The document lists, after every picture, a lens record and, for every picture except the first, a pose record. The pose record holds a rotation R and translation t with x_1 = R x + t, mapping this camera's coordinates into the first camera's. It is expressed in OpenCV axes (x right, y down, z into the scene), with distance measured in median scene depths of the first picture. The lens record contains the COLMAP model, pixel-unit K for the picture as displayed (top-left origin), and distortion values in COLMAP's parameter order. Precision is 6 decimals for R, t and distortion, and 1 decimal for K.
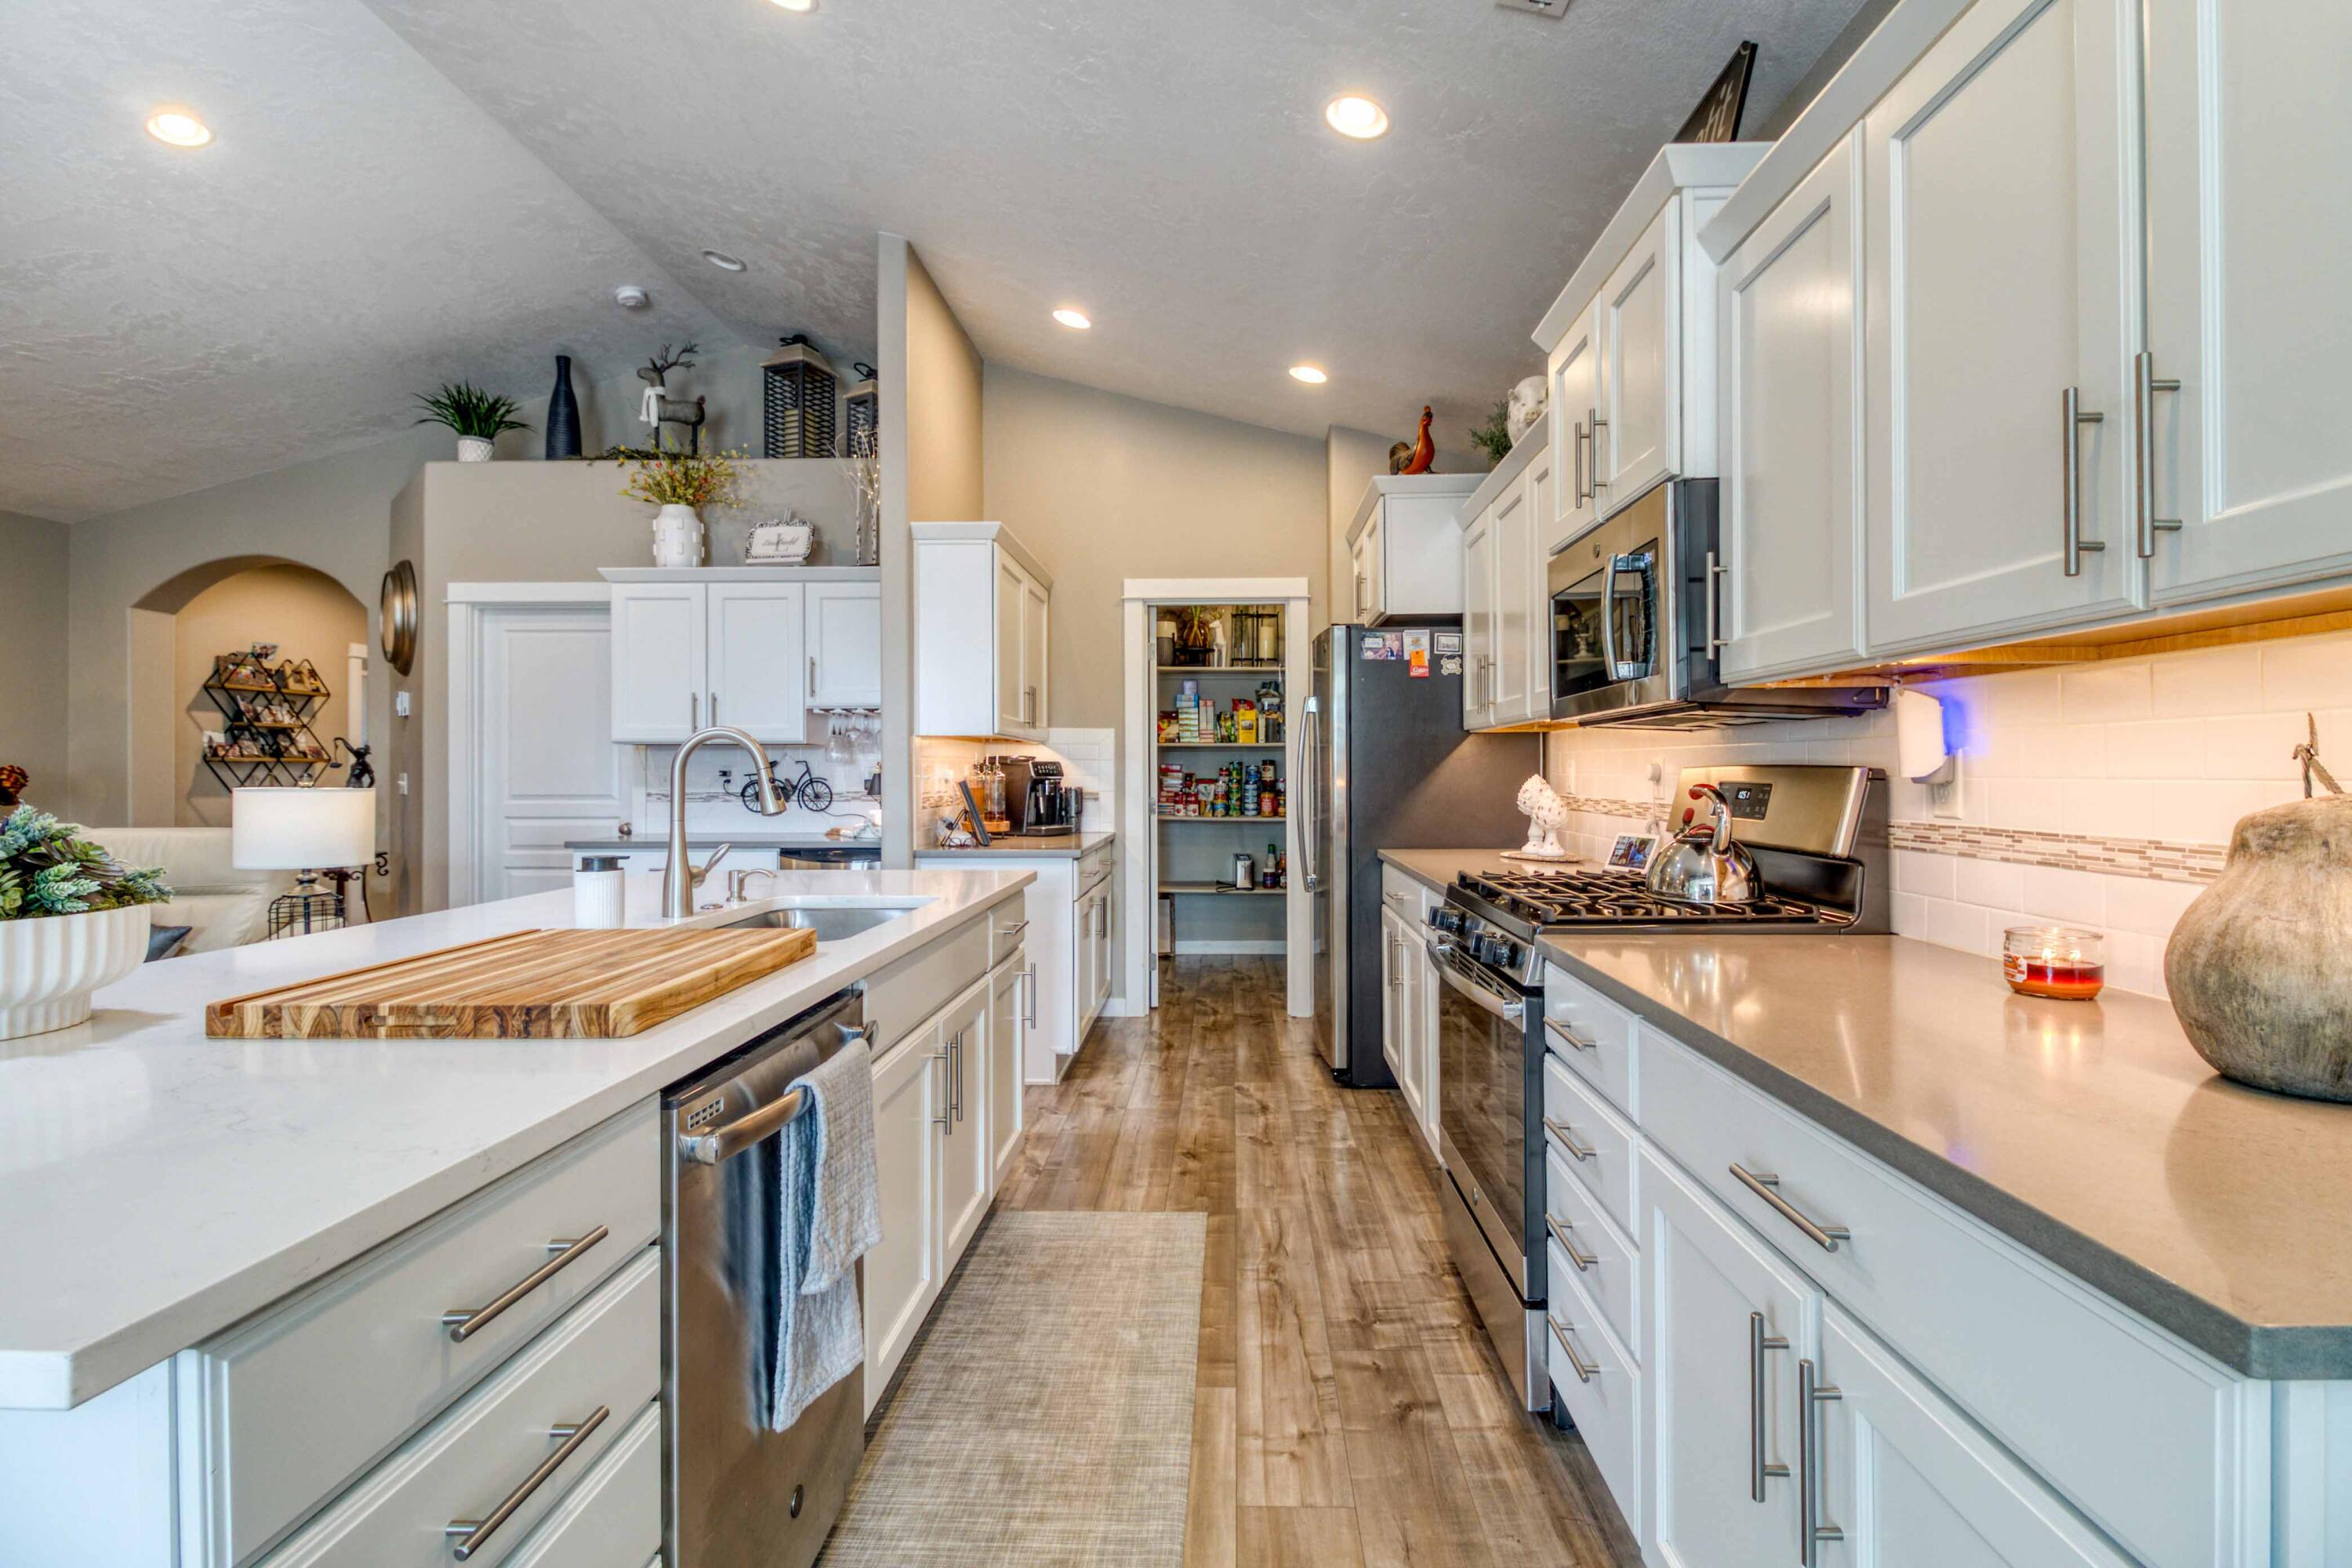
lens RADIAL K [[1096.6, 0, 1182.2], [0, 1096.6, 780.1], [0, 0, 1]] dist [0.009013, -0.007719]
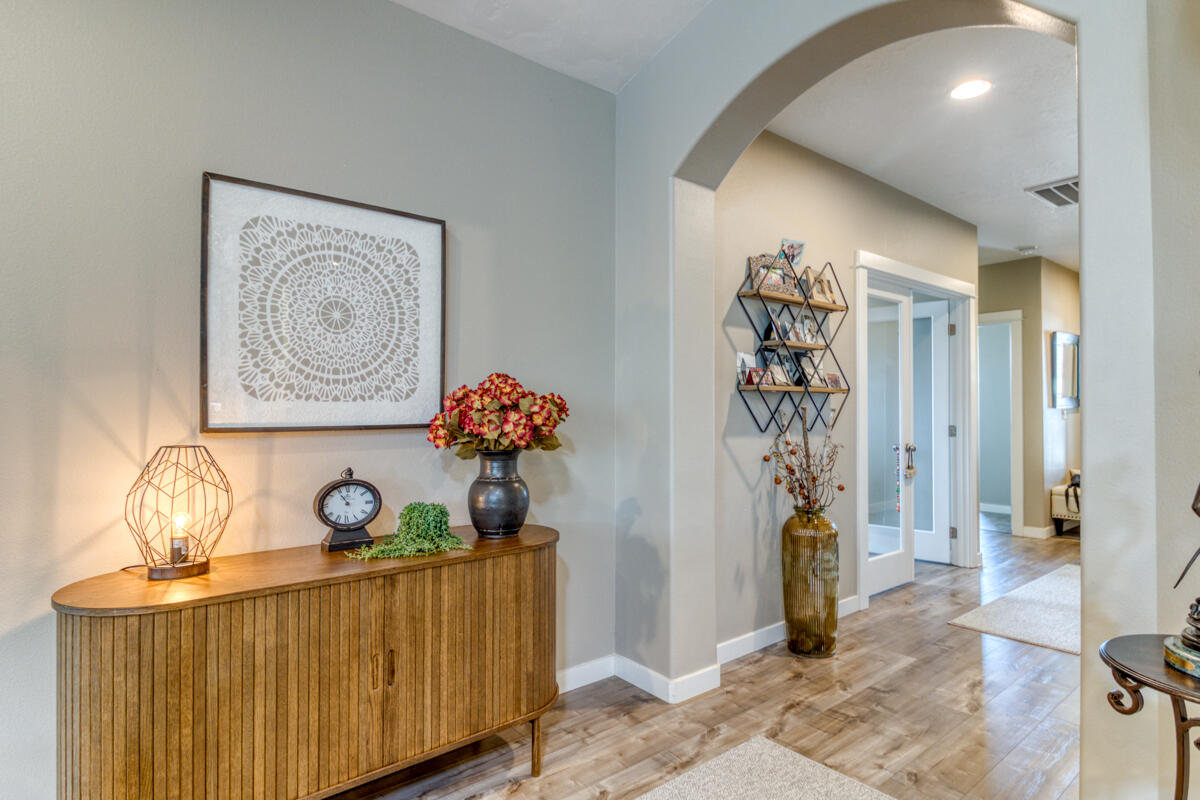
lens RADIAL K [[654.7, 0, 600.9], [0, 654.7, 406.1], [0, 0, 1]] dist [0.002509, 0.000185]
pose [[0.676957, -0.004654, -0.736008, -0.595636], [-0.005972, 0.999912, -0.011816, -0.000188], [0.735999, 0.012394, 0.676869, 0.596187]]
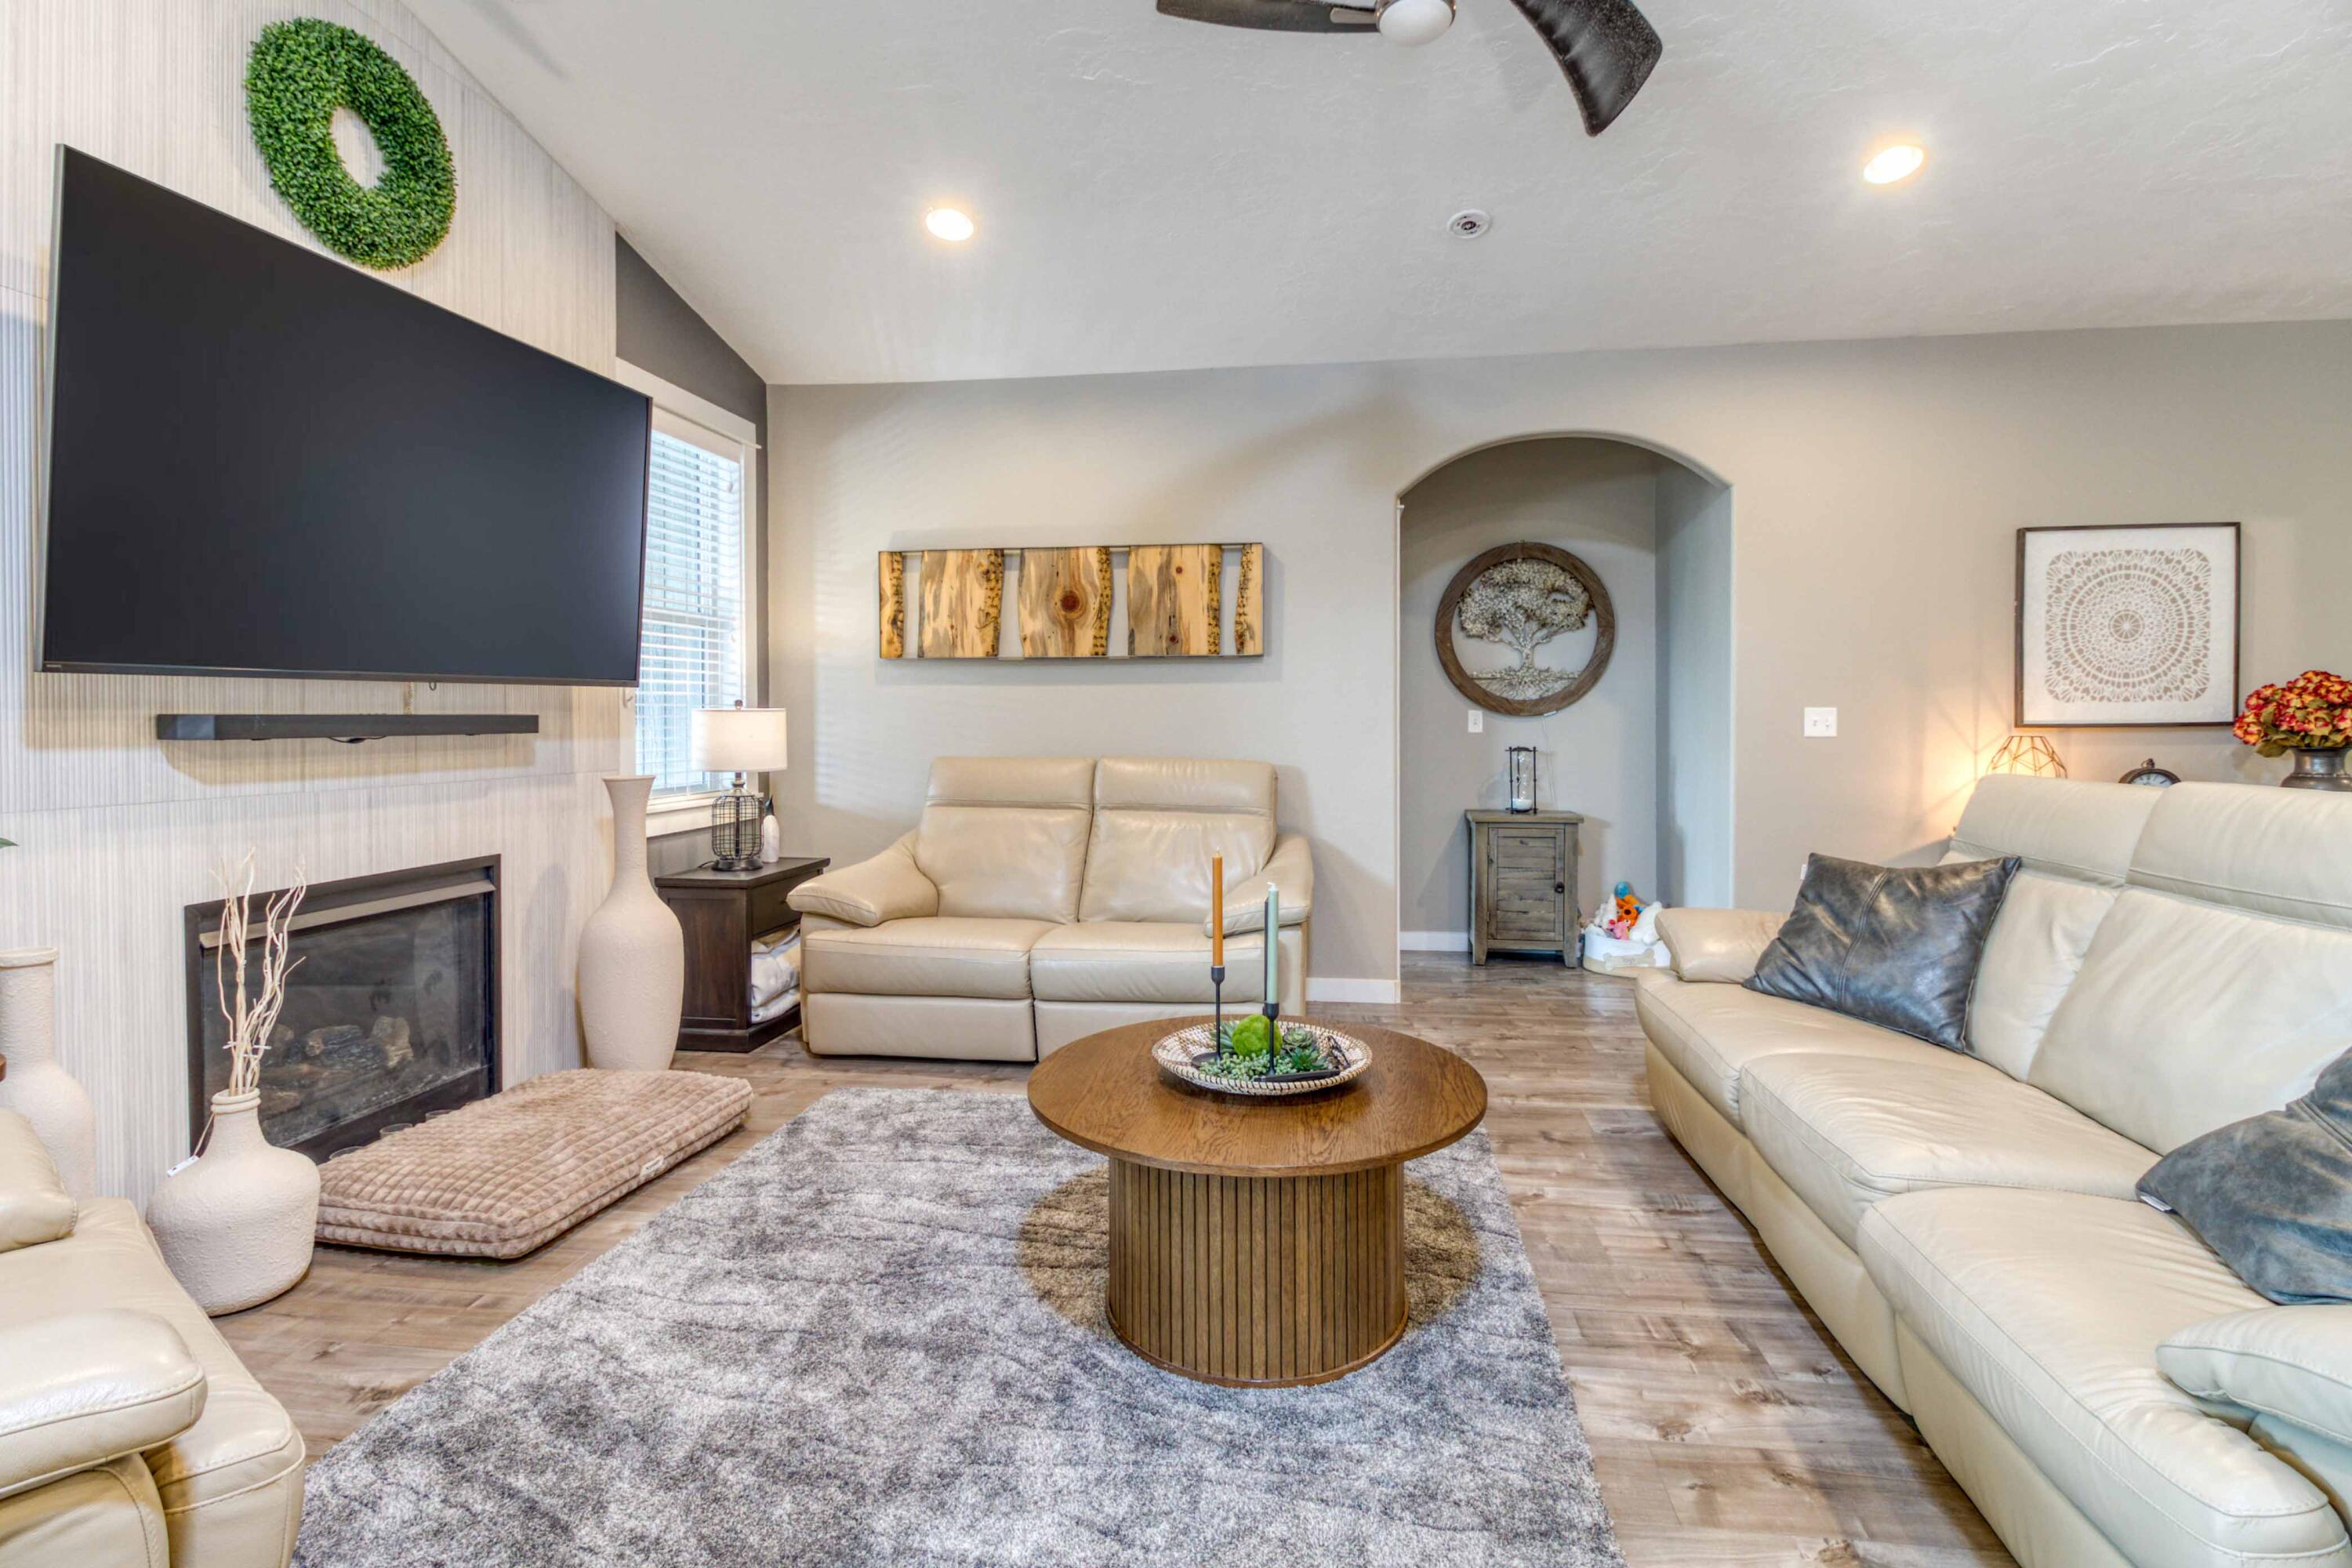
lens RADIAL K [[1096.6, 0, 1225.3], [0, 1096.6, 730.1], [0, 0, 1]] dist [0.009013, -0.007719]
pose [[-0.062535, 0.013182, -0.997956, -0.246850], [-0.000003, 0.999913, 0.013208, 0.002459], [0.998043, 0.000829, -0.062530, 0.225019]]
